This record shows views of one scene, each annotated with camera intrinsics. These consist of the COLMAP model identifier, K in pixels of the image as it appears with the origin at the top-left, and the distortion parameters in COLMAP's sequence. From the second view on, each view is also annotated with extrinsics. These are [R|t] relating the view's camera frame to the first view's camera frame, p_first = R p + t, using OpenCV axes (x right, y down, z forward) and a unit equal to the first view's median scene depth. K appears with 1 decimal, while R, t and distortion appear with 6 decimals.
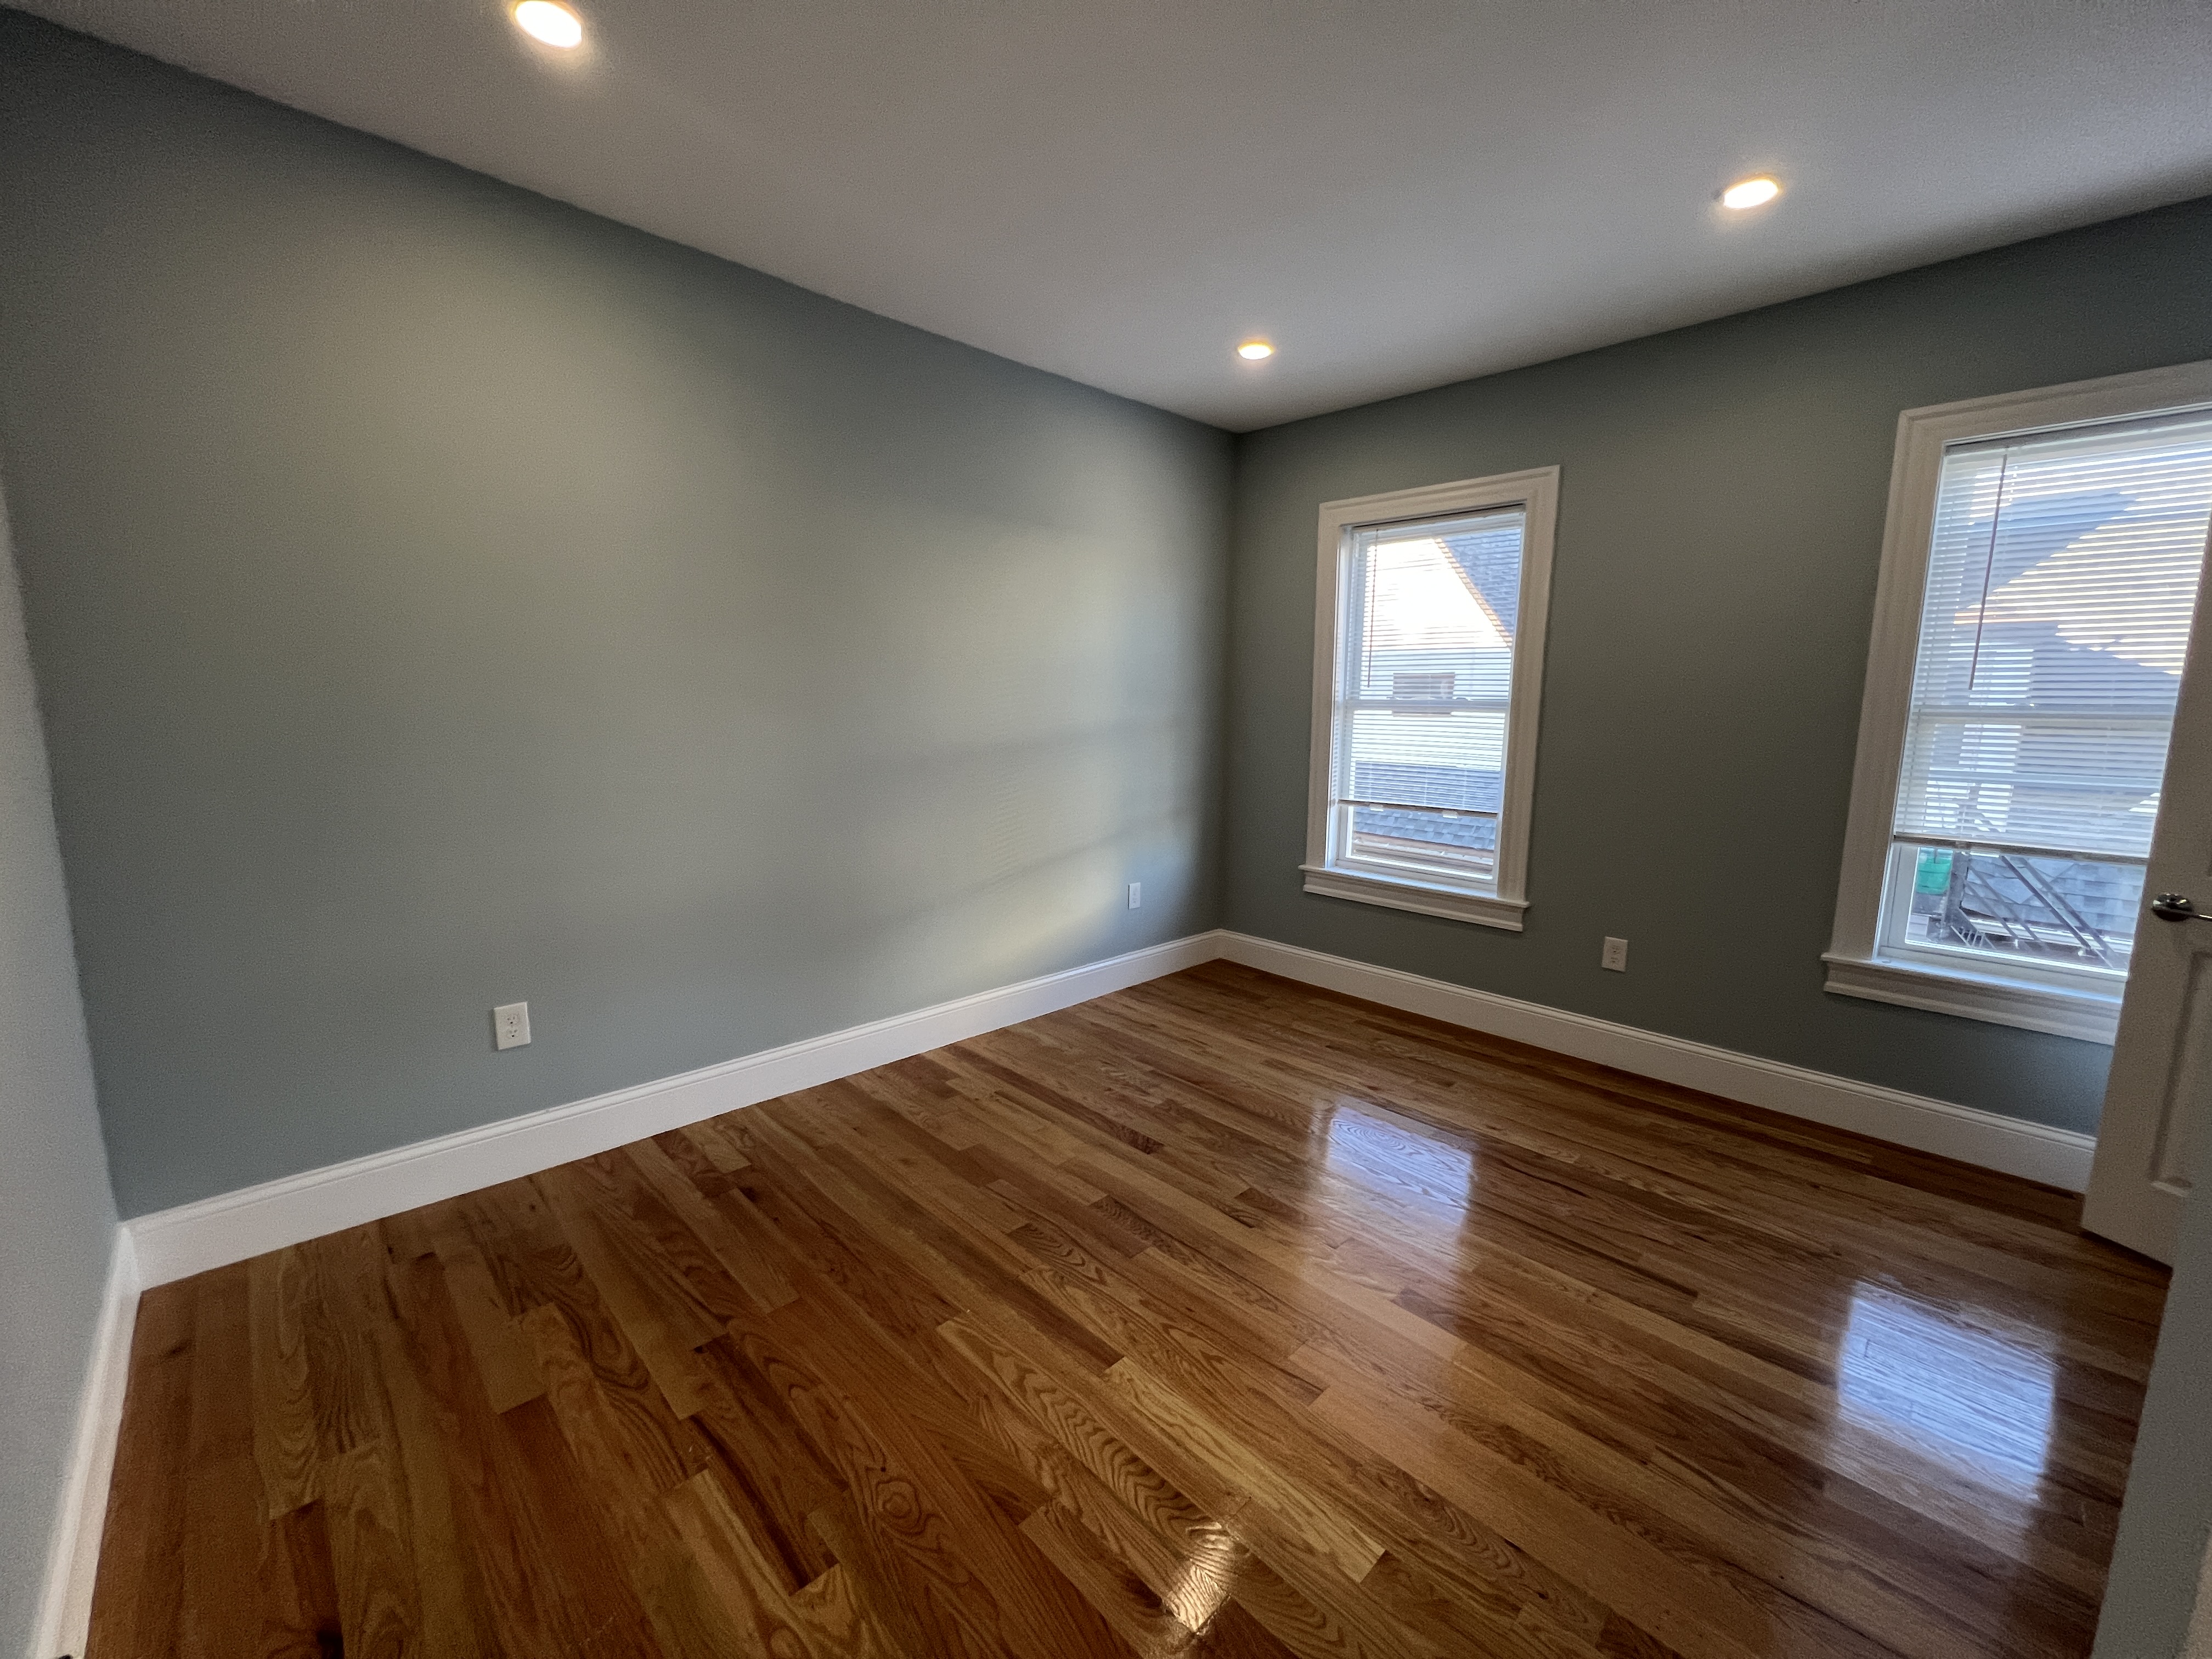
lens RADIAL K [[885.1, 0, 1099.8], [0, 885.1, 828.5], [0, 0, 1]] dist [-0.003068, 0.000390]
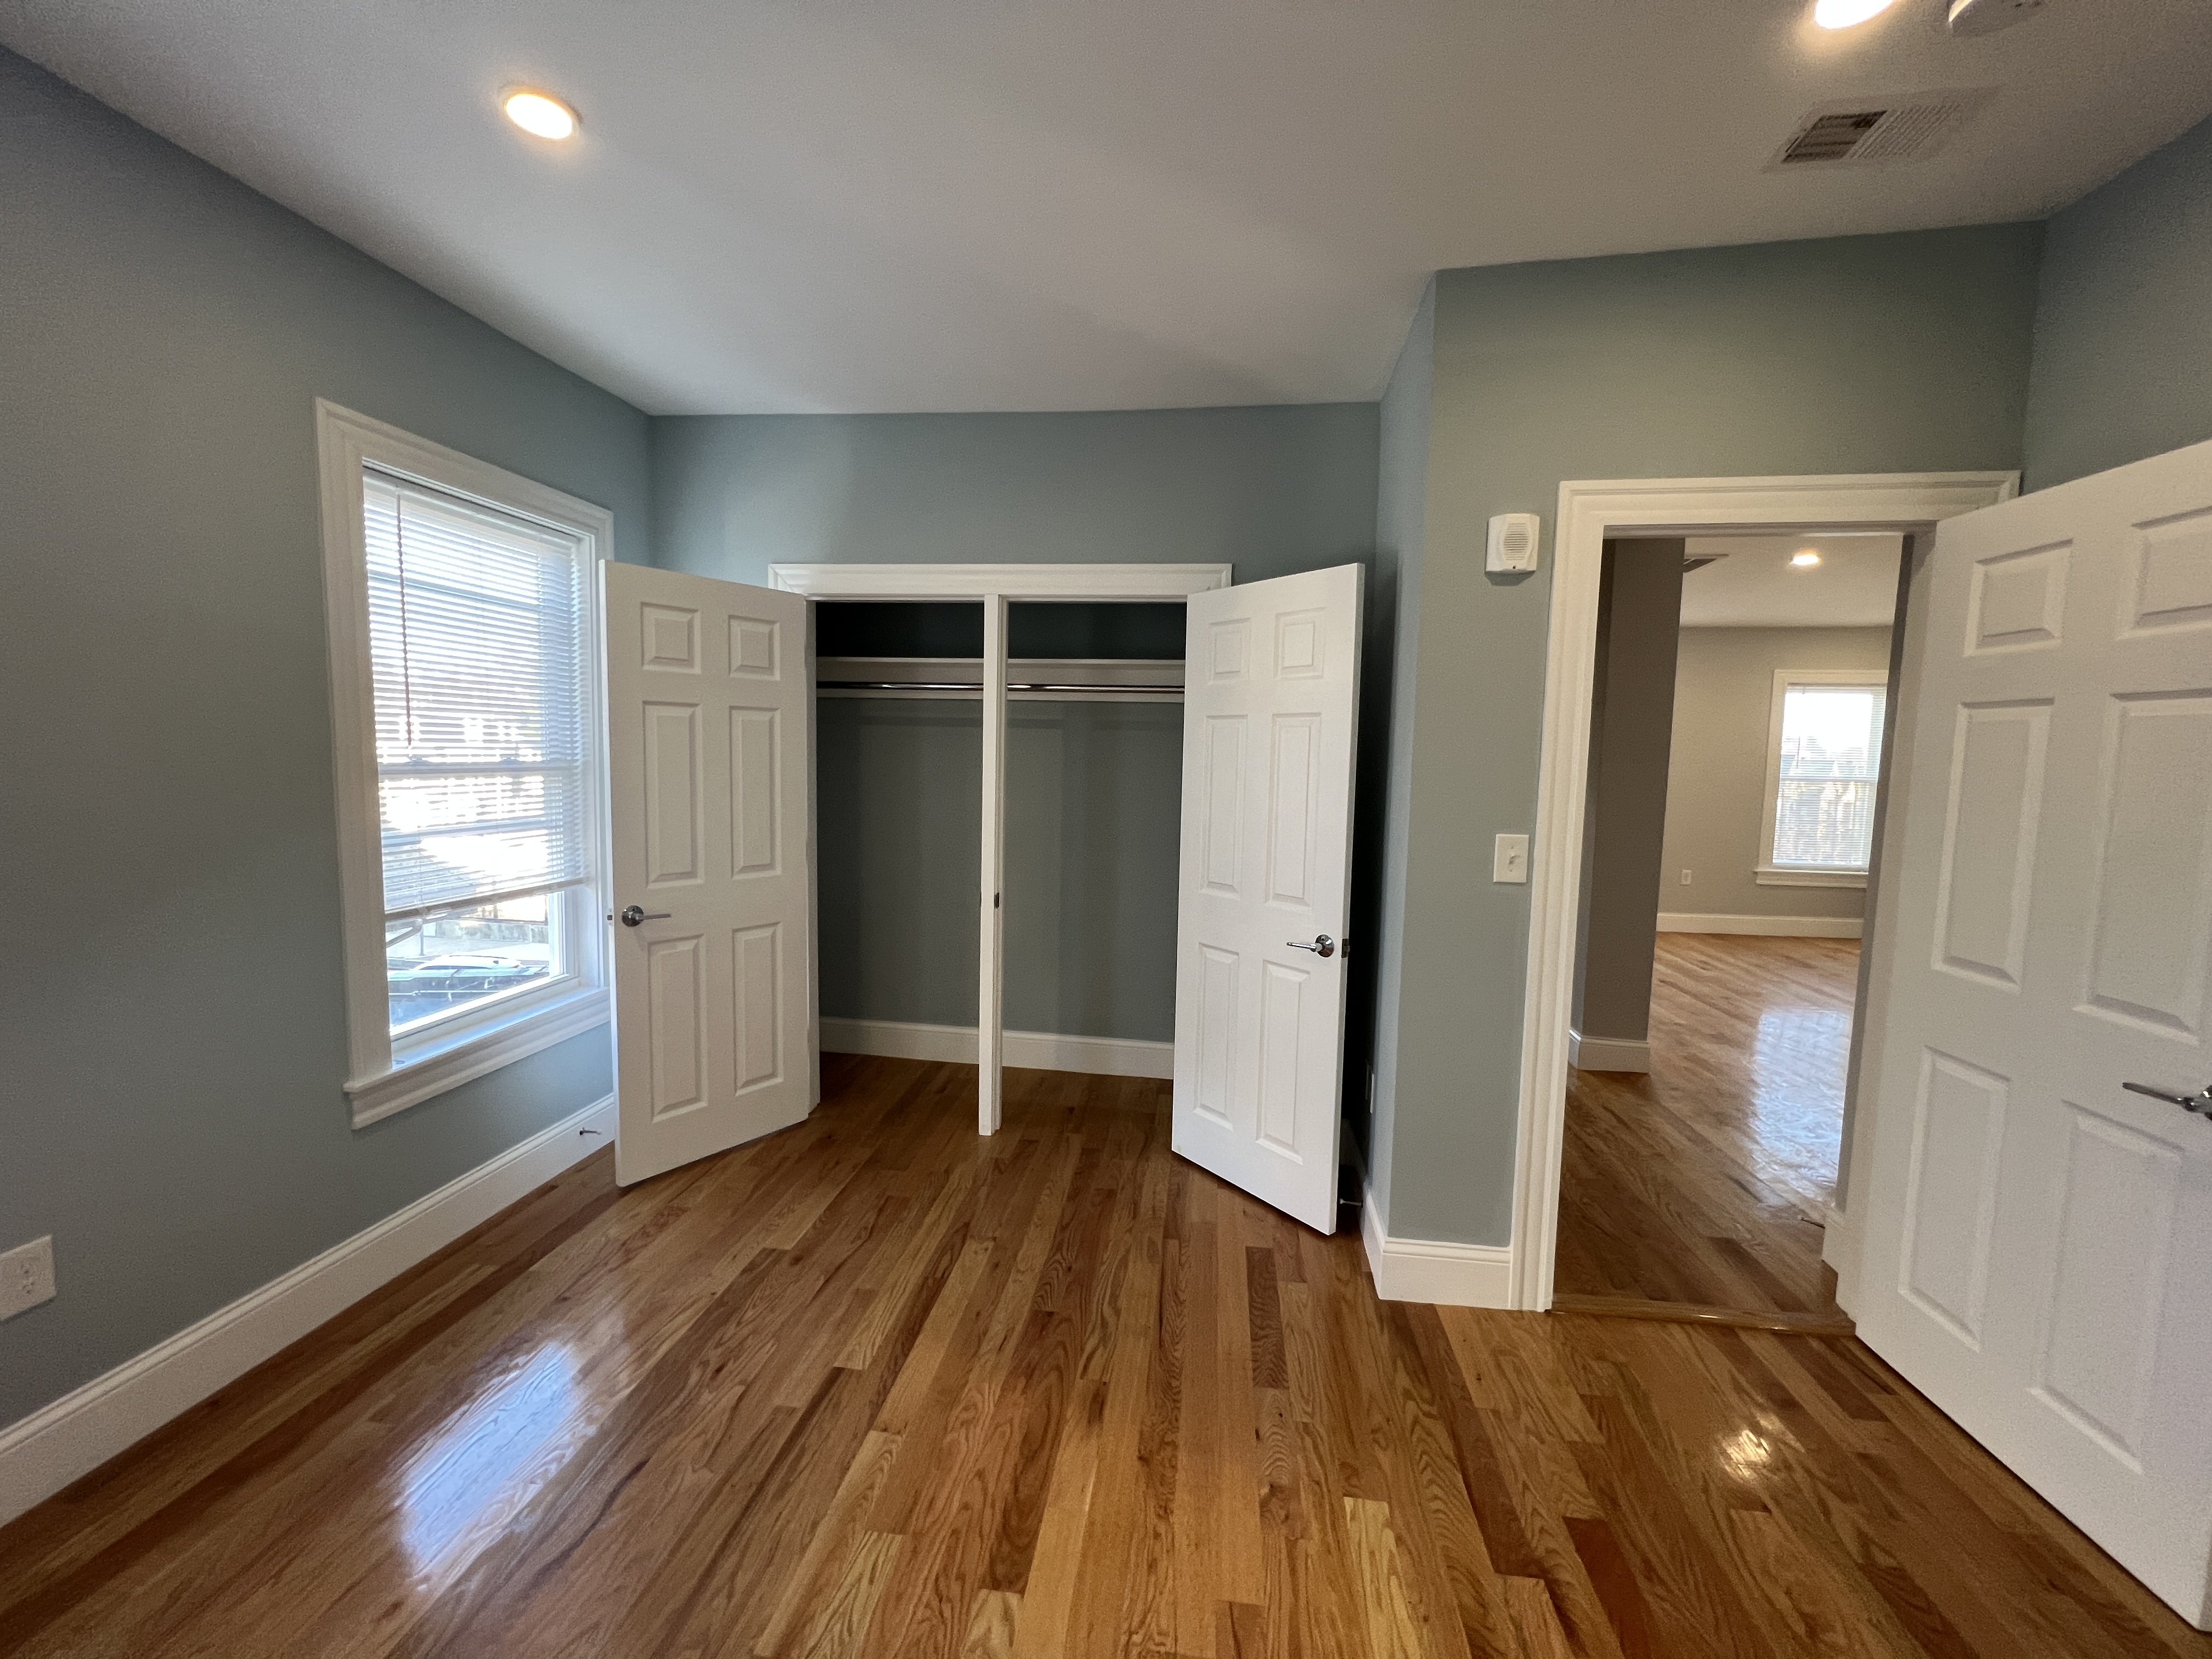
lens RADIAL K [[885.1, 0, 1099.8], [0, 885.1, 828.5], [0, 0, 1]] dist [-0.003068, 0.000390]
pose [[-0.612437, -0.092757, 0.785059, -0.185436], [0.085687, 0.979452, 0.182571, -0.180628], [-0.785862, 0.179083, -0.591904, 1.003622]]
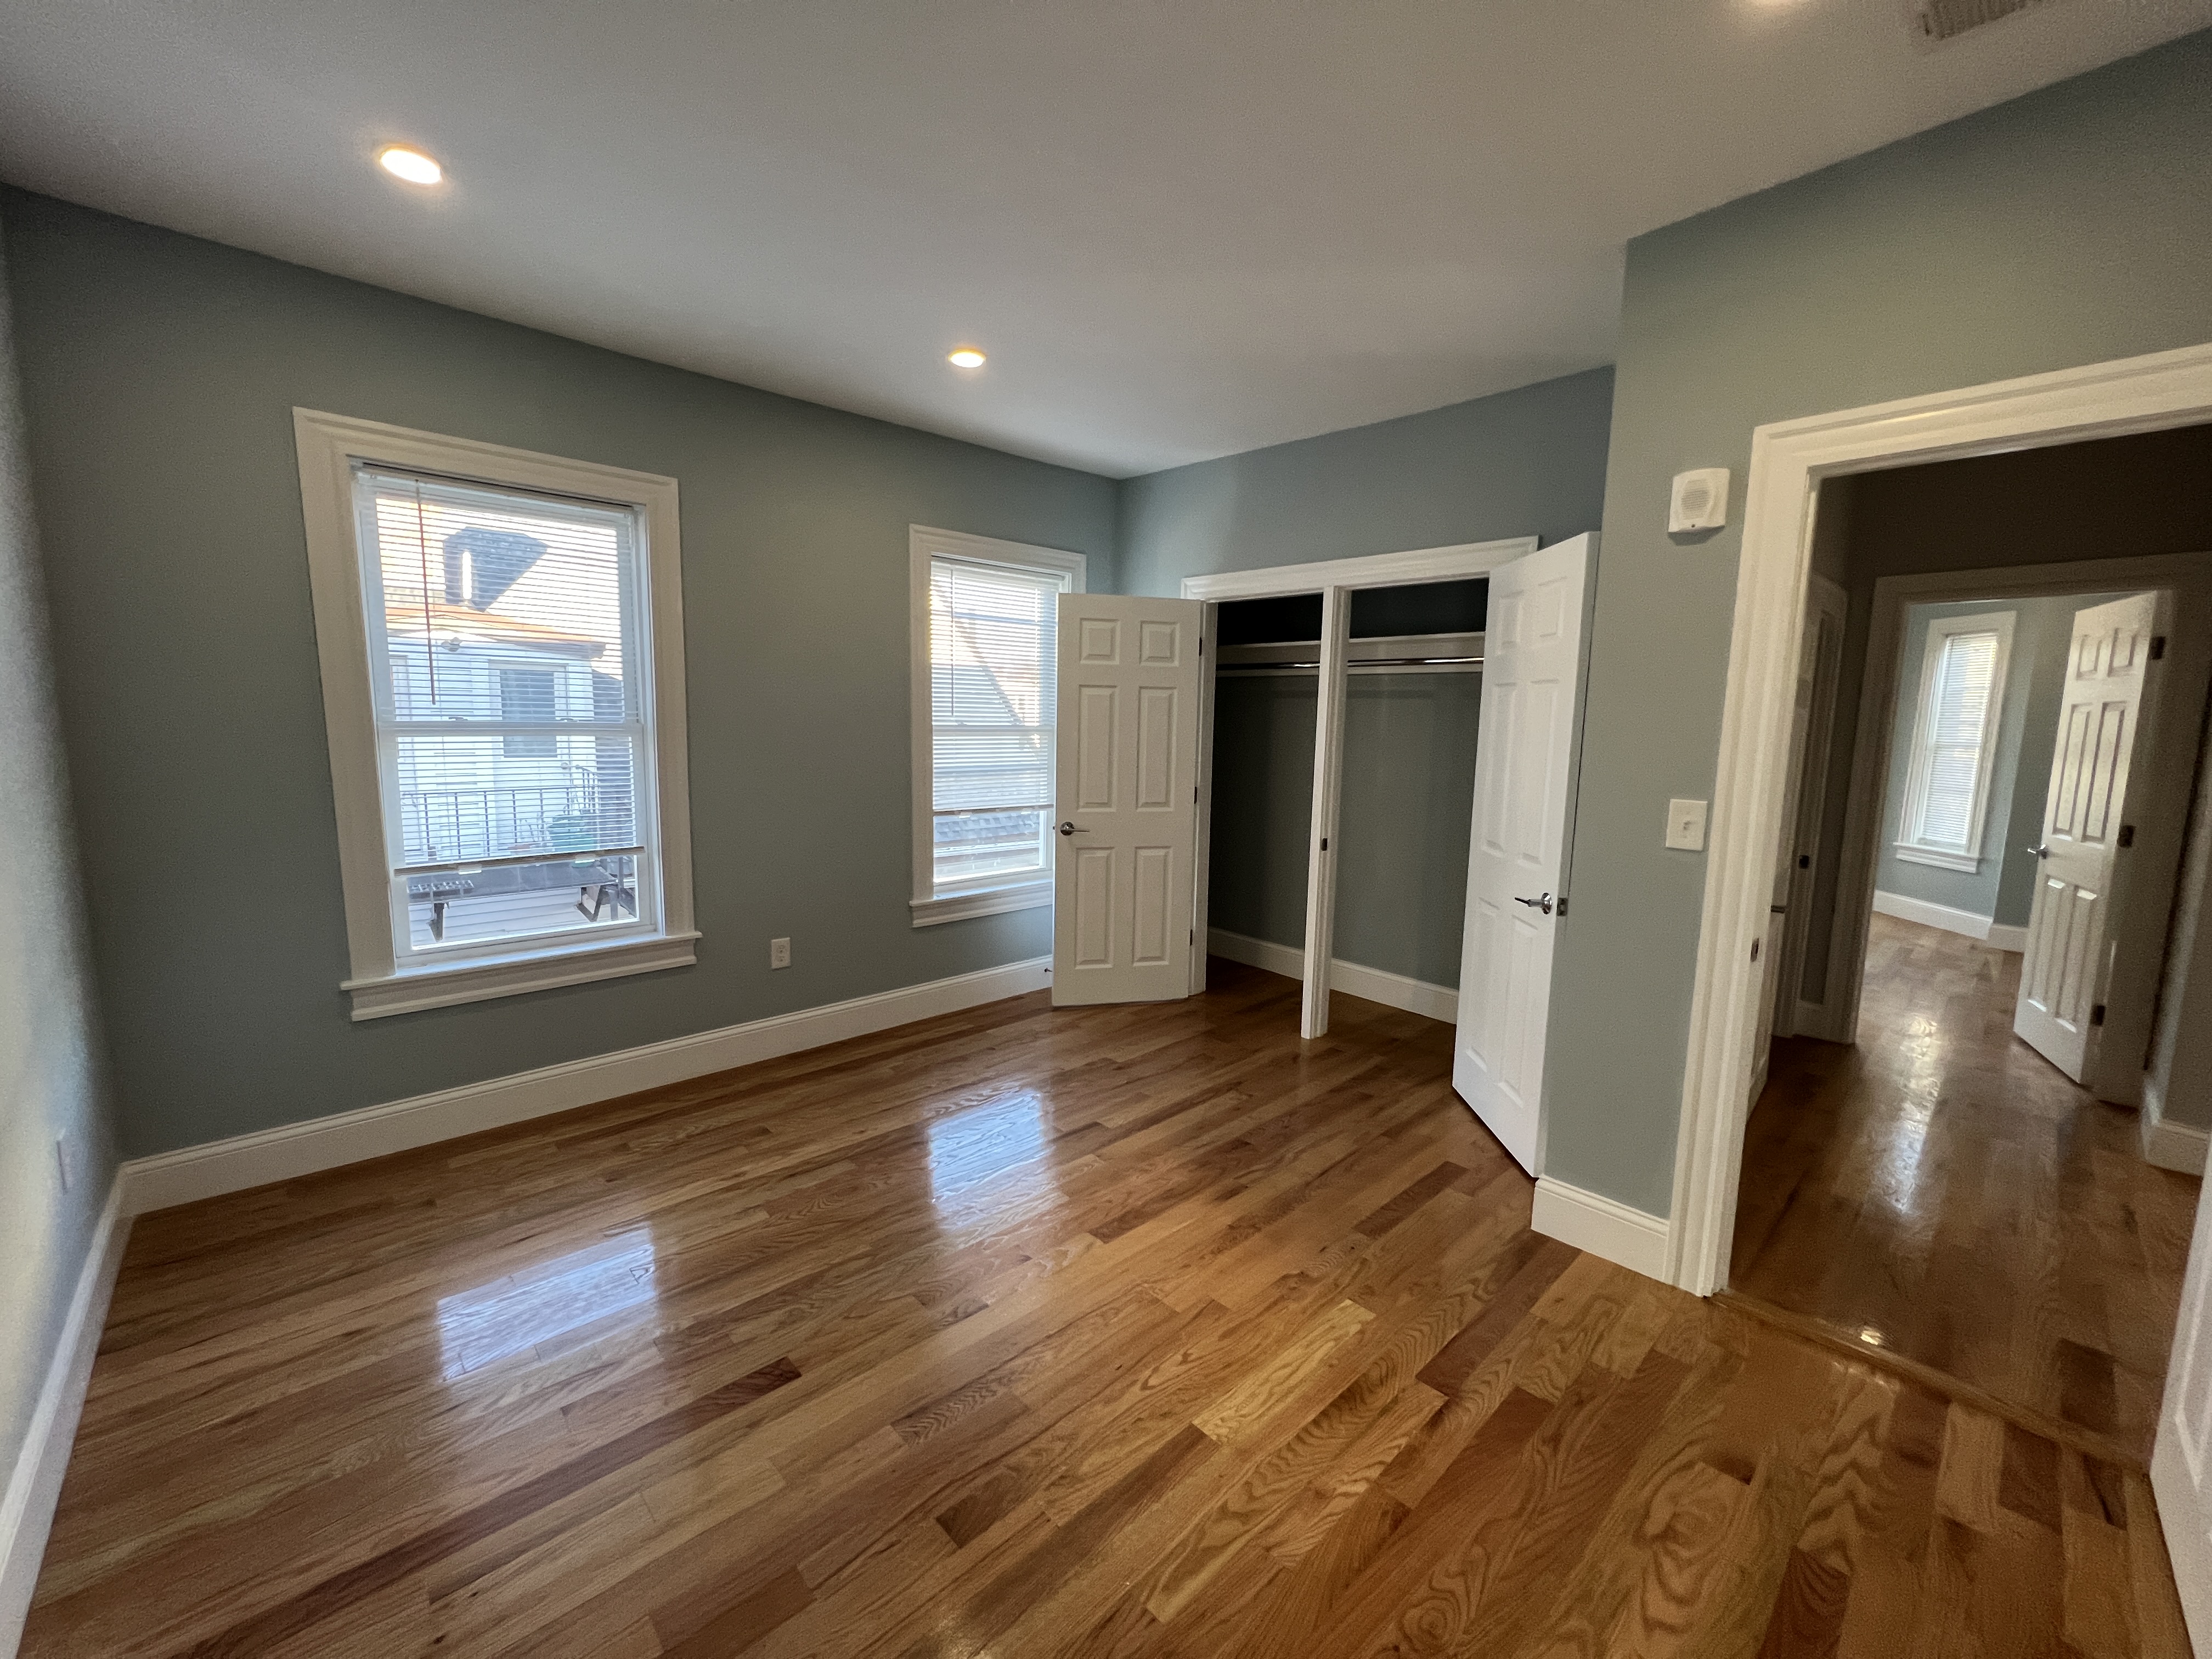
lens RADIAL K [[887.8, 0, 1102.8], [0, 887.8, 828.7], [0, 0, 1]] dist [-0.000692, 0.000690]
pose [[0.024480, -0.139912, 0.989861, -0.612124], [0.125266, 0.982783, 0.135814, -0.140393], [-0.991821, 0.120671, 0.041585, 0.697769]]
